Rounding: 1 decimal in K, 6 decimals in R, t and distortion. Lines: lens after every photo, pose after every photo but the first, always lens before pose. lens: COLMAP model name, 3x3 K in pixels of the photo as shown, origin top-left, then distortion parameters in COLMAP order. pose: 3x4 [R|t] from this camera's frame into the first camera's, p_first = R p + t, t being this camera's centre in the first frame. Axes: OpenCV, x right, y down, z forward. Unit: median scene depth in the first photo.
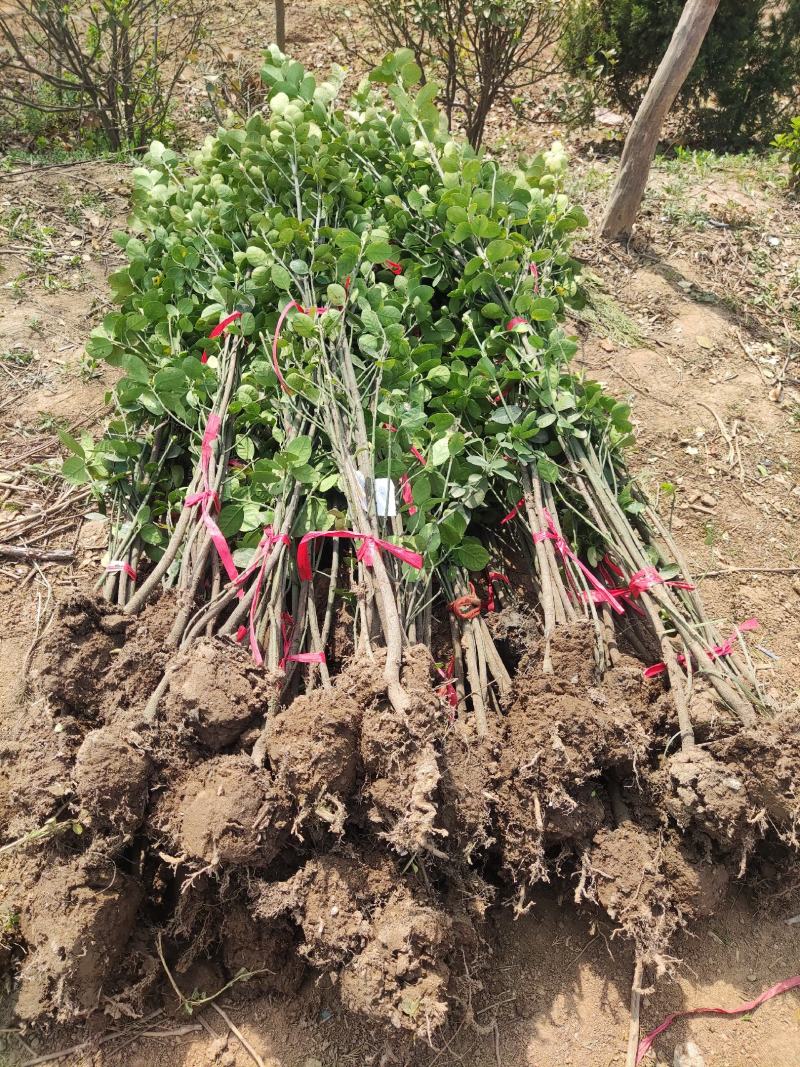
lens RADIAL K [[781.4, 0, 390.7], [0, 781.4, 535.0], [0, 0, 1]] dist [0.073217, -0.102384]
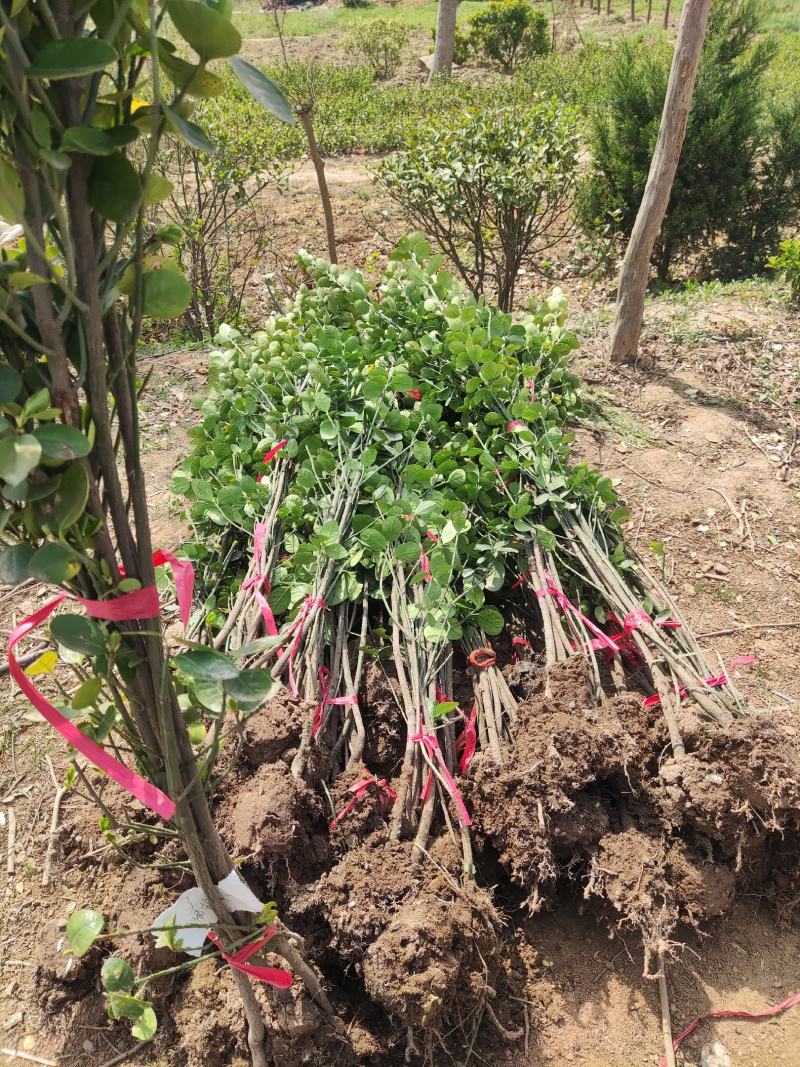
lens RADIAL K [[771.2, 0, 390.0], [0, 771.2, 537.6], [0, 0, 1]] dist [0.080781, -0.122498]
pose [[0.990436, -0.088606, -0.105757, 0.090539], [0.066993, 0.978951, -0.192785, 0.118175], [0.120613, 0.183857, 0.975525, -0.144232]]
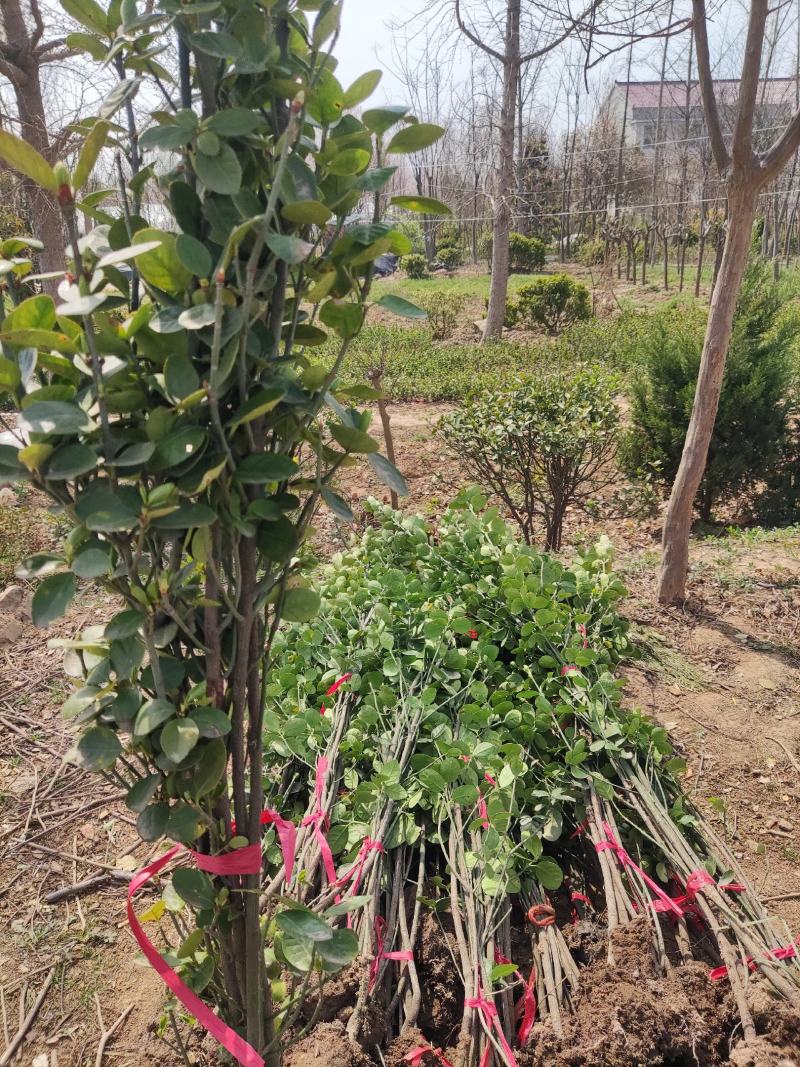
lens RADIAL K [[771.2, 0, 390.0], [0, 771.2, 537.6], [0, 0, 1]] dist [0.080781, -0.122498]
pose [[0.985998, -0.086923, -0.142311, 0.082349], [0.013010, 0.890900, -0.454014, 0.105936], [0.166249, 0.445805, 0.879556, -0.238983]]
